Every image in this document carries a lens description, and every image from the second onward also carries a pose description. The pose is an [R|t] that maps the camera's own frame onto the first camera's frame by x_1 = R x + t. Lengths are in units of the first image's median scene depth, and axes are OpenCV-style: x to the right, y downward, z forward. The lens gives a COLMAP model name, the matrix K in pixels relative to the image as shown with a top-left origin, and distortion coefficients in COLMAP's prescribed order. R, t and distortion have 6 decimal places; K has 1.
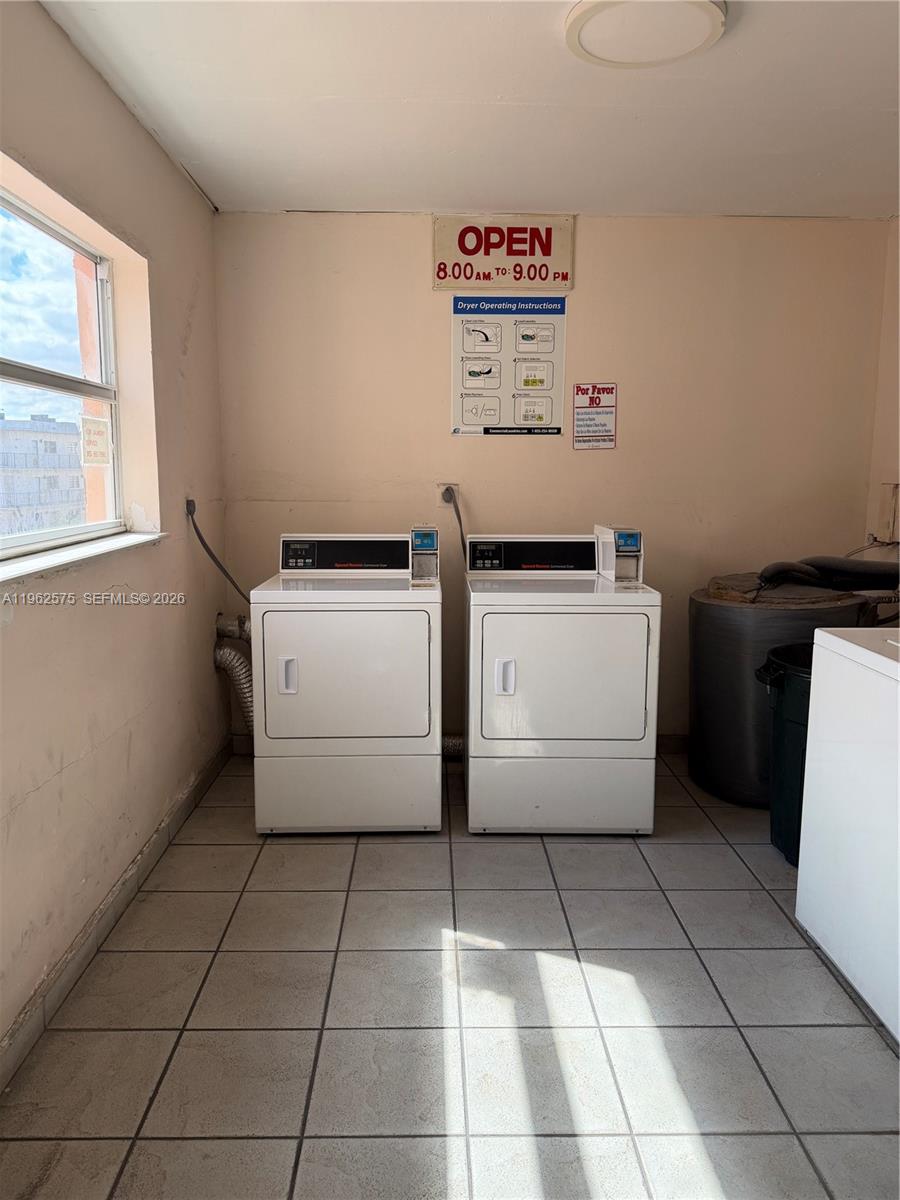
lens RADIAL K [[821.3, 0, 450.0], [0, 821.3, 600.0], [0, 0, 1]] dist [0.068094, -0.128593]
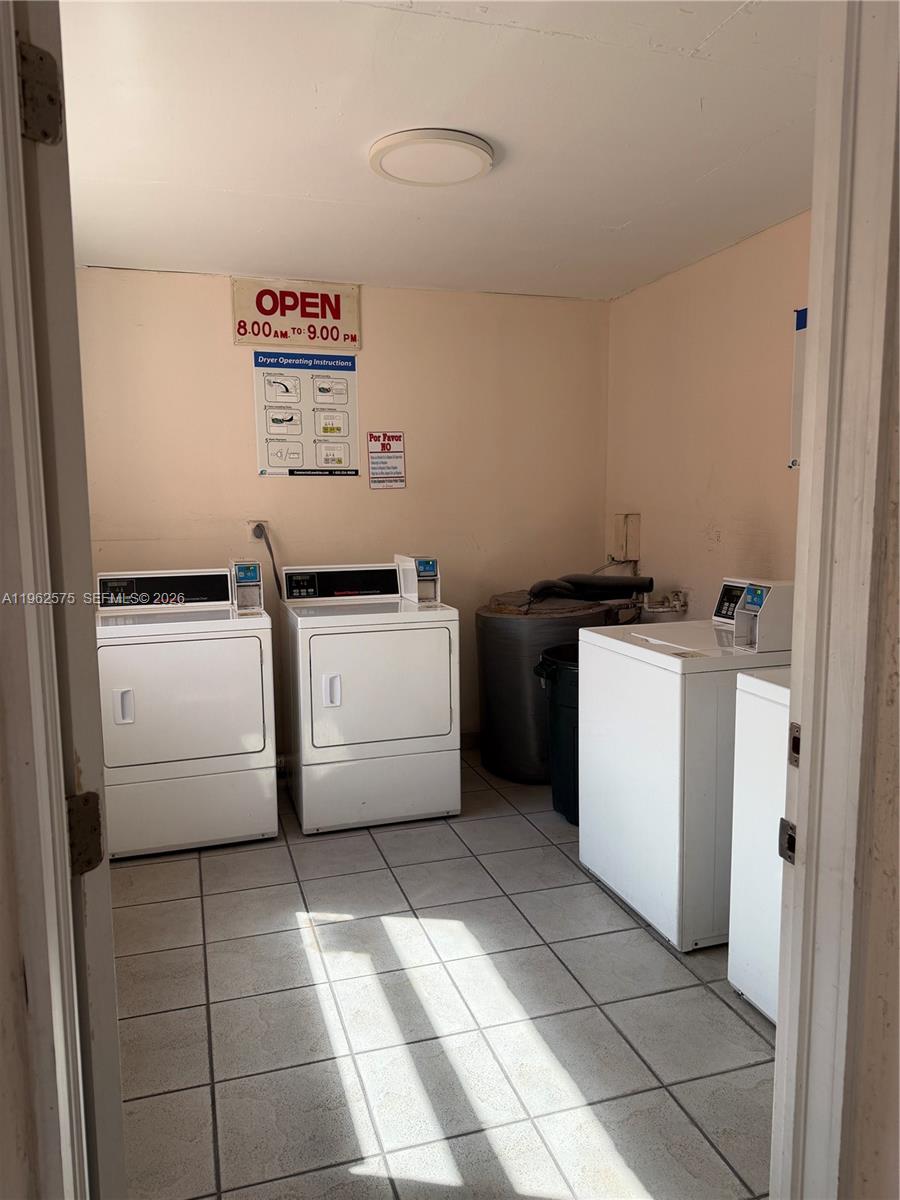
lens RADIAL K [[829.6, 0, 450.0], [0, 829.6, 600.0], [0, 0, 1]] dist [0.106778, -0.234084]
pose [[0.958529, -0.048690, 0.280805, -0.086799], [0.058645, 0.997910, -0.027152, 0.009207], [-0.278896, 0.042494, 0.959381, -0.146241]]
